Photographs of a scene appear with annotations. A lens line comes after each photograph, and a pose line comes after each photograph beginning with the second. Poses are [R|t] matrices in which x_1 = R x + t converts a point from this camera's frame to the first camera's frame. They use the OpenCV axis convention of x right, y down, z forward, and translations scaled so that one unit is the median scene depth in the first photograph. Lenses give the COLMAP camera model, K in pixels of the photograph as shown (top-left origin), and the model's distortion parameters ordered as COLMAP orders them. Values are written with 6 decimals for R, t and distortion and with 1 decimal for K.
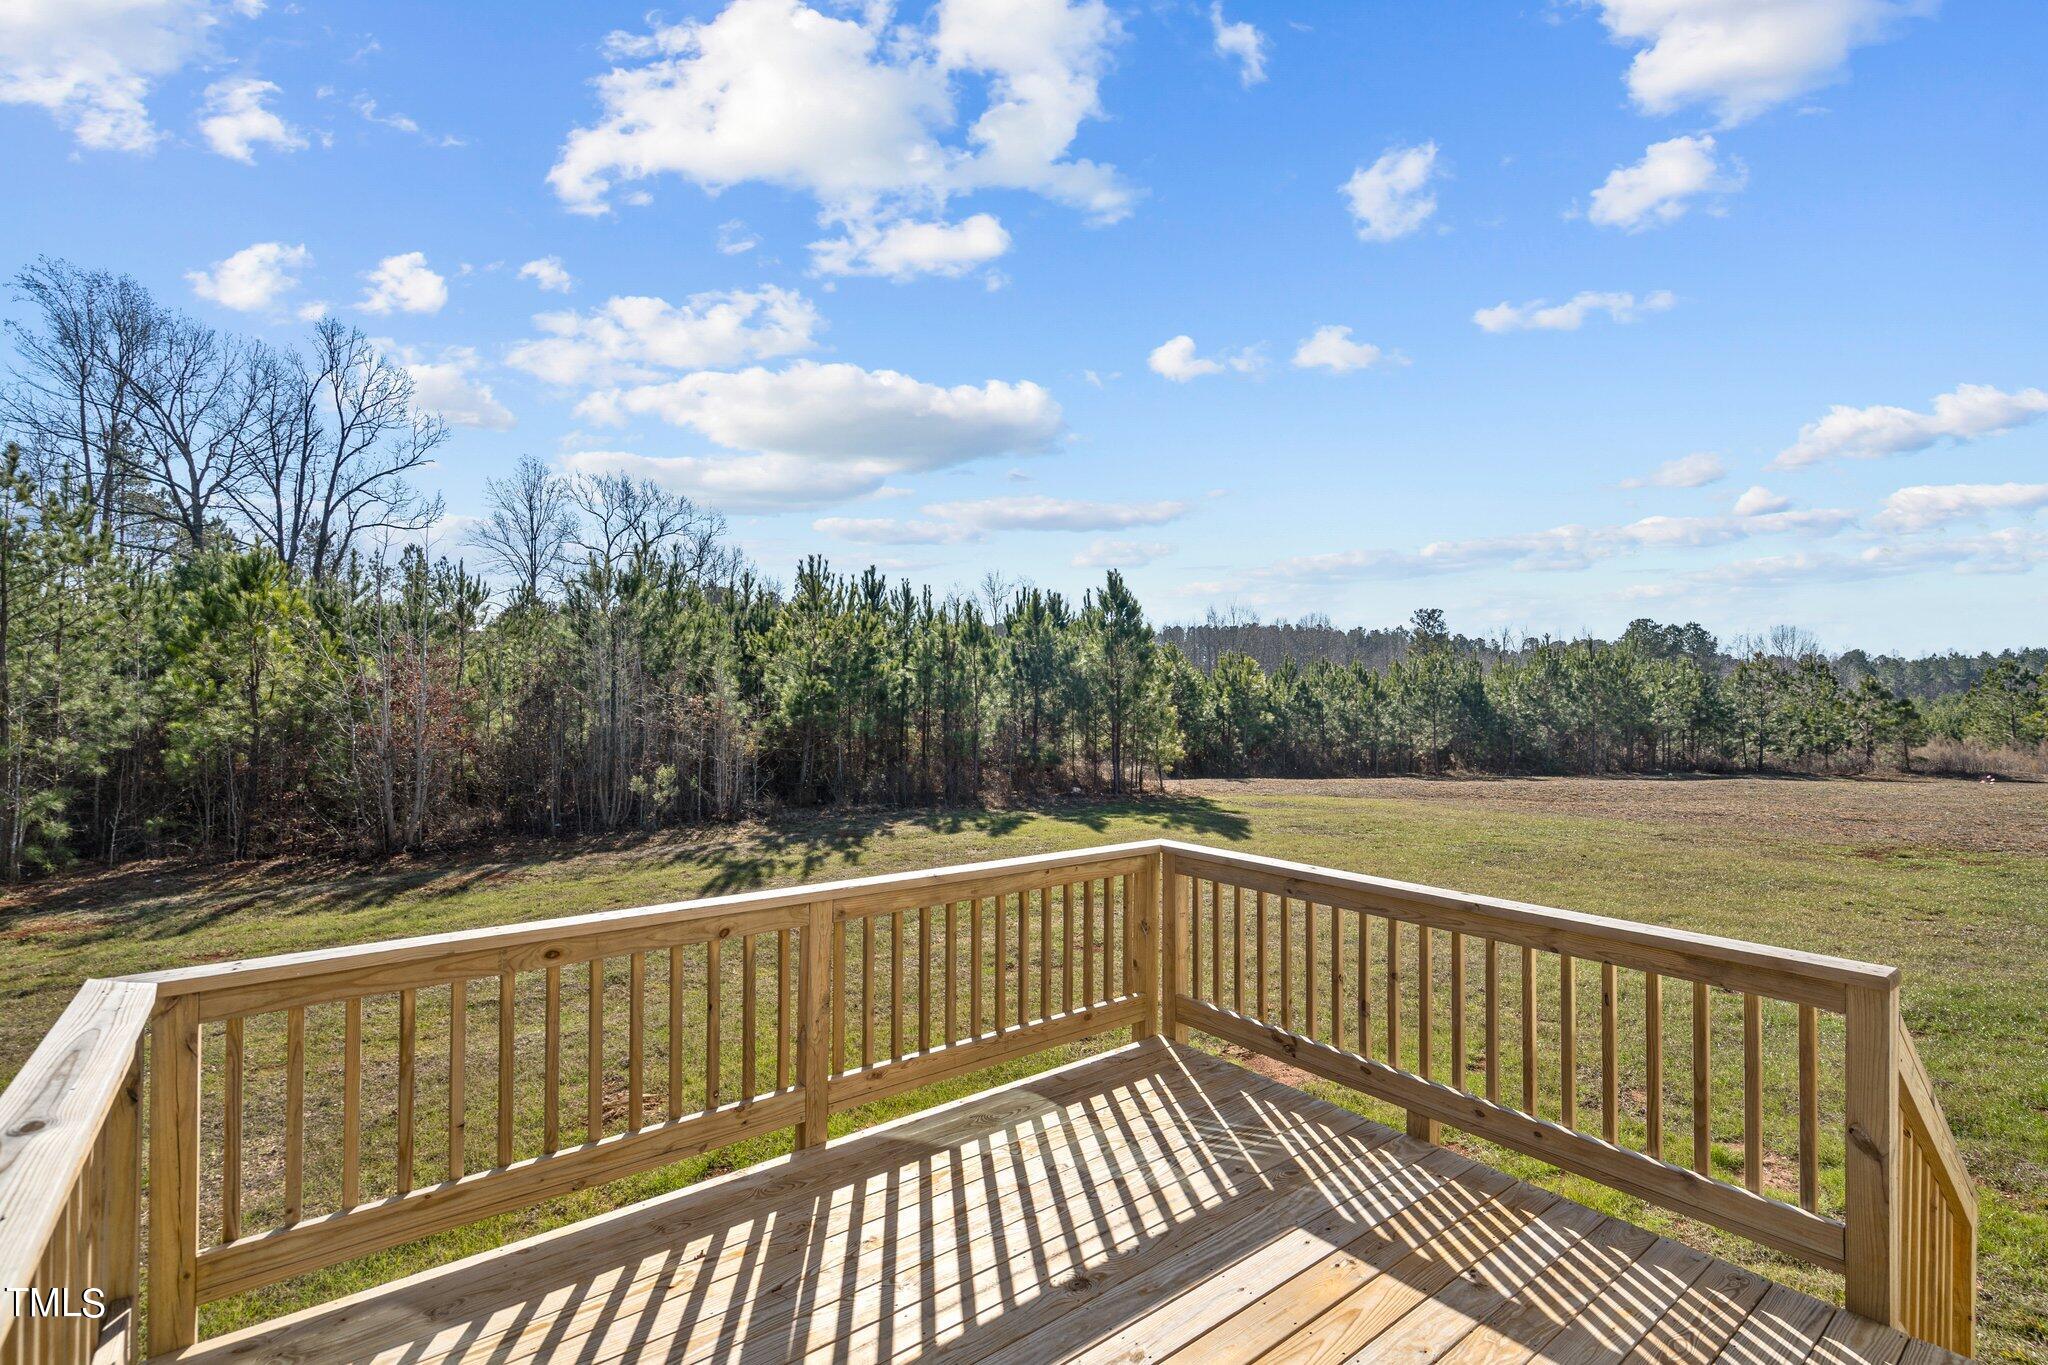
lens RADIAL K [[932.0, 0, 1024.0], [0, 932.0, 682.5], [0, 0, 1]] dist [-0.002235, 0.000505]
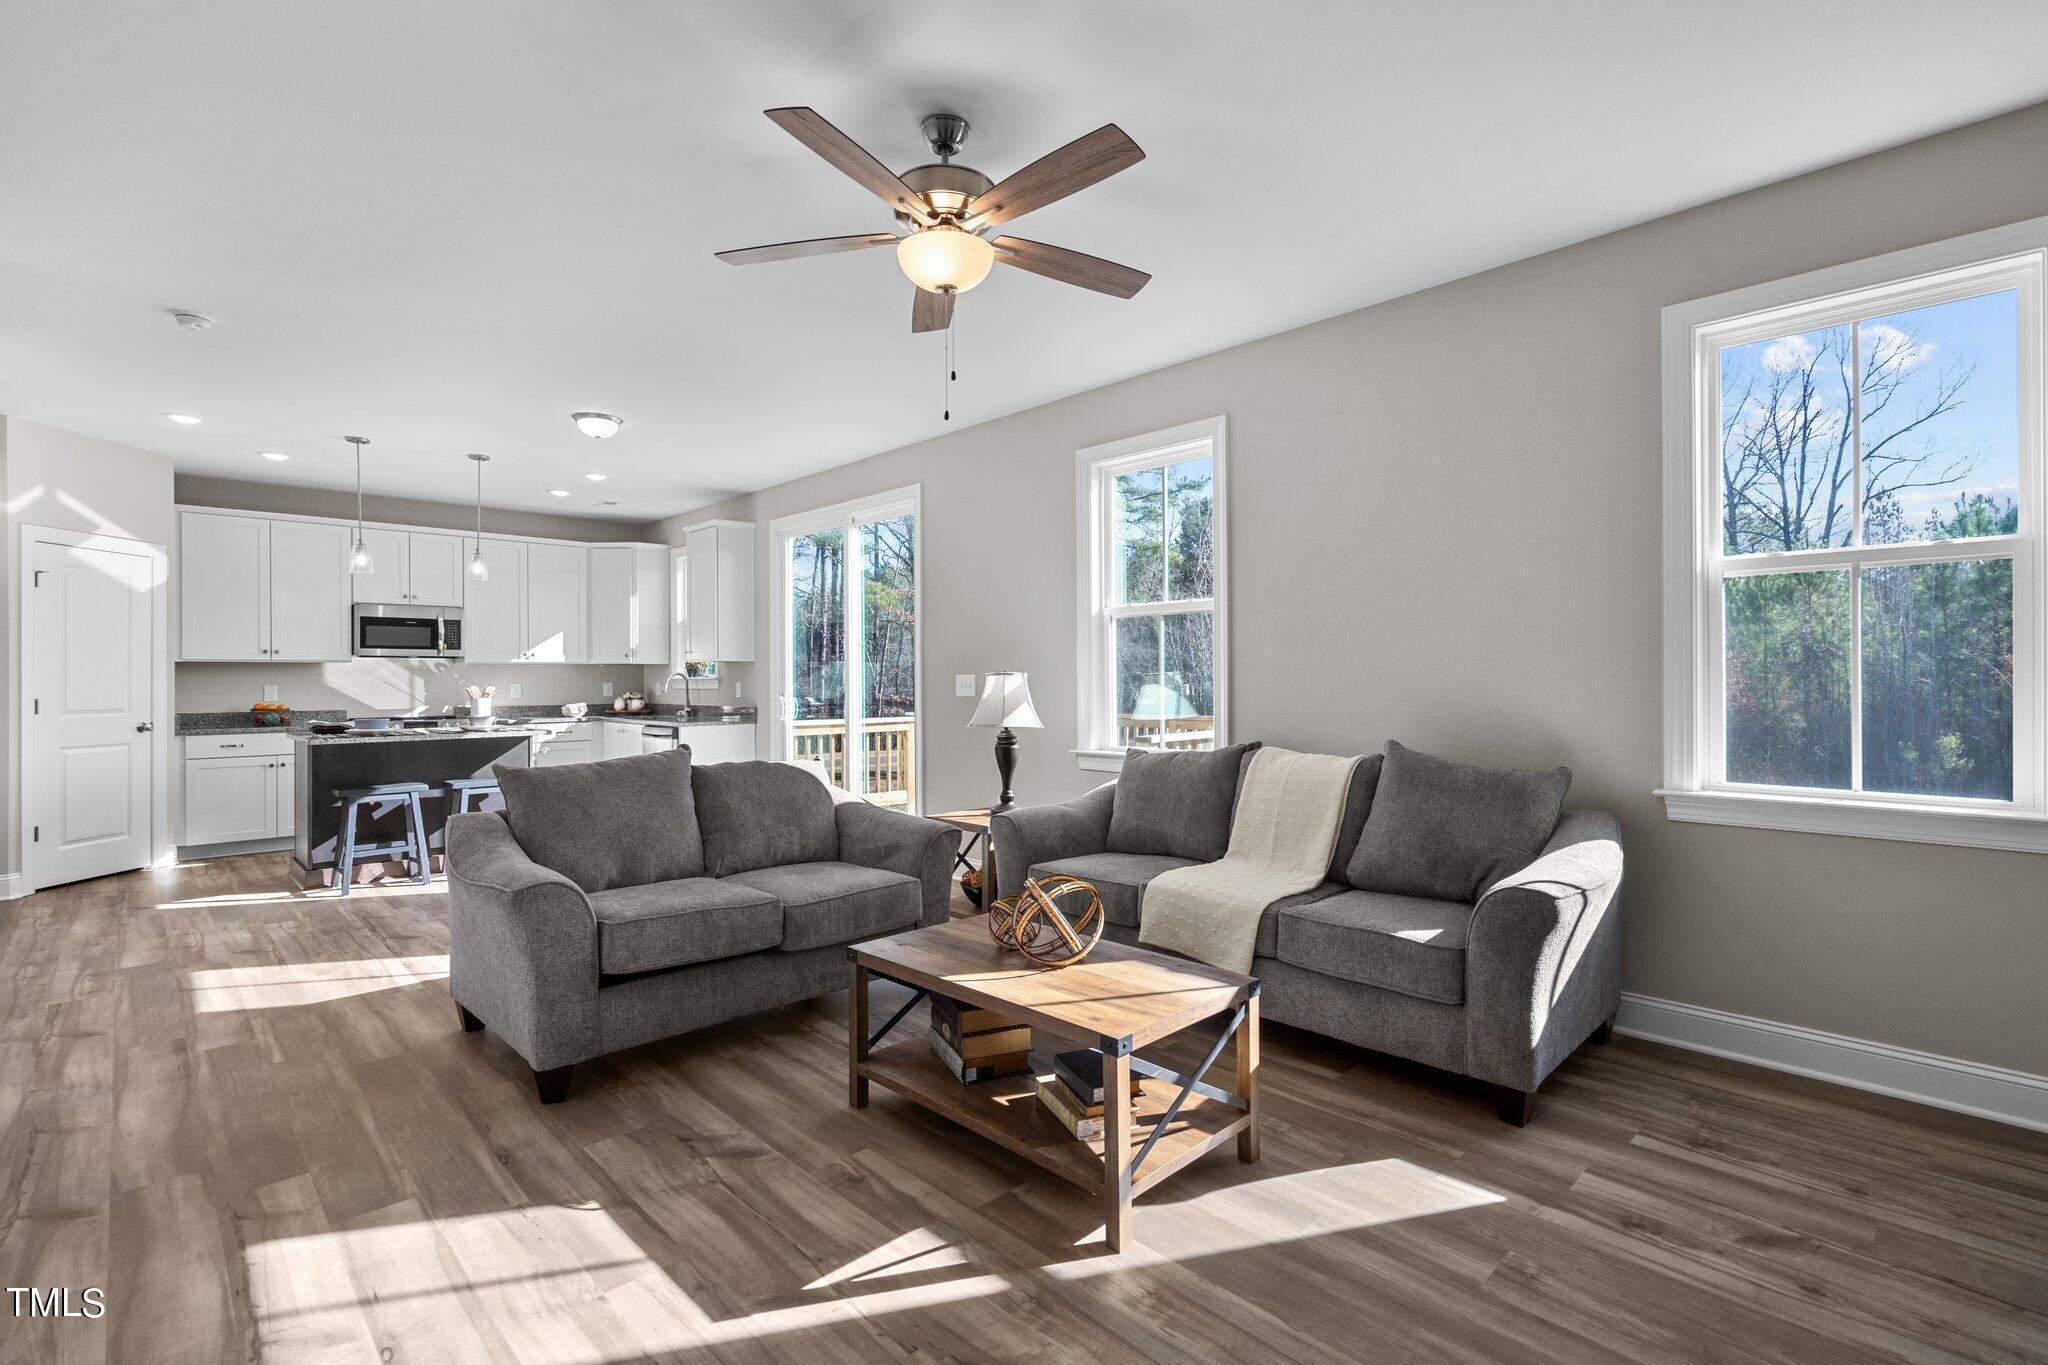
lens RADIAL K [[927.4, 0, 1024.1], [0, 927.4, 674.3], [0, 0, 1]] dist [0.000629, 0.000018]
pose [[0.099593, -0.015882, -0.994902, 0.167291], [0.029077, 0.999492, -0.013044, 0.009014], [0.994603, -0.027630, 0.100004, 0.013932]]
